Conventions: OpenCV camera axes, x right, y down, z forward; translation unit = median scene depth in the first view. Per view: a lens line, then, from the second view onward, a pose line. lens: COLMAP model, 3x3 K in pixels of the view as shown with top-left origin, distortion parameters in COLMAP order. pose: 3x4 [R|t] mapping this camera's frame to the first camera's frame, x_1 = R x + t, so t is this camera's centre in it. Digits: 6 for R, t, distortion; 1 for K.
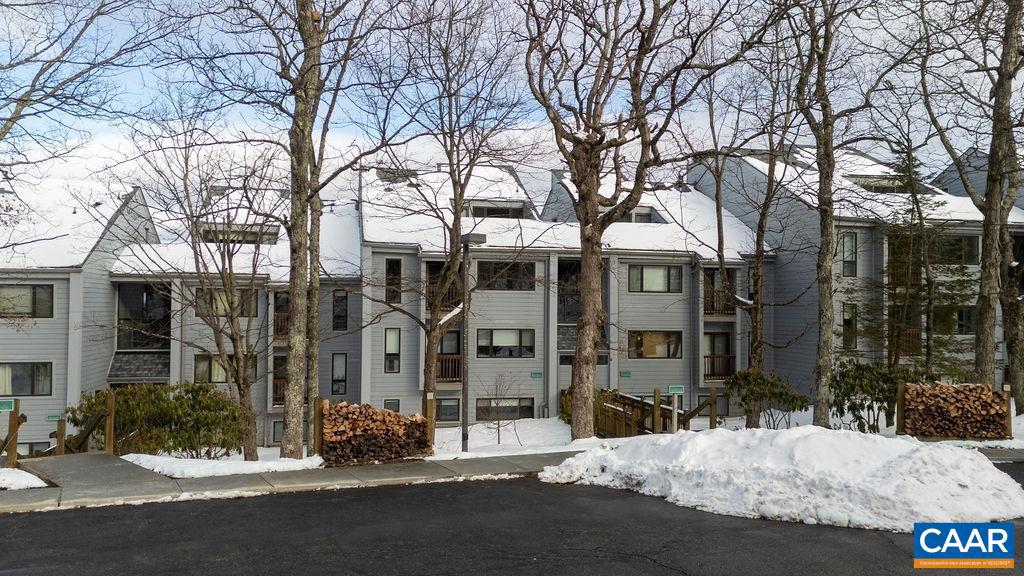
lens RADIAL K [[749.5, 0, 512.0], [0, 749.5, 288.0], [0, 0, 1]] dist [0.067535, -0.058468]
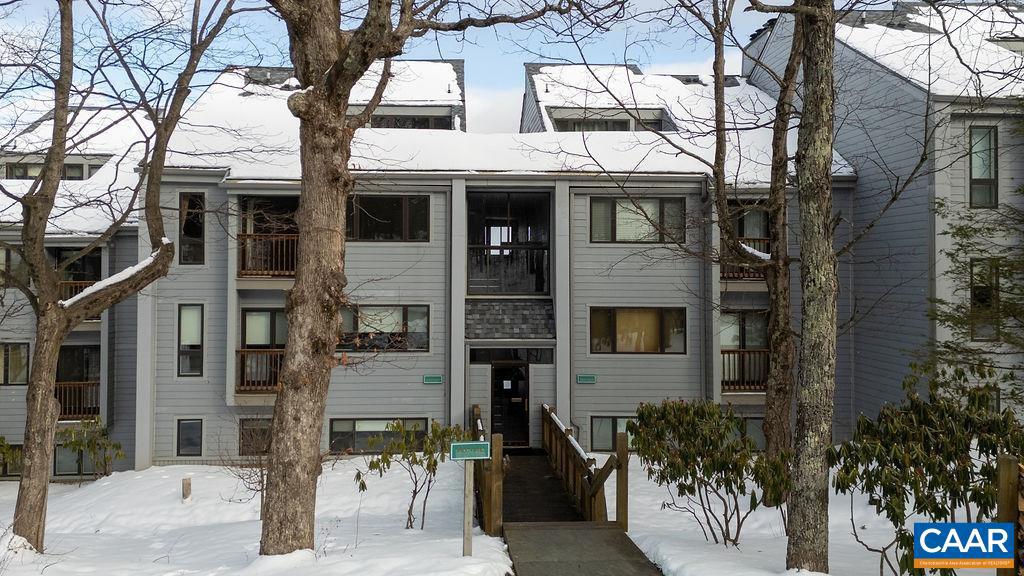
lens RADIAL K [[844.0, 0, 512.7], [0, 844.0, 266.5], [0, 0, 1]] dist [0.085128, -0.093133]
pose [[0.987348, -0.007349, -0.158398, 0.206438], [0.010169, 0.999804, 0.016999, 0.012383], [0.158242, -0.018395, 0.987229, 0.334020]]
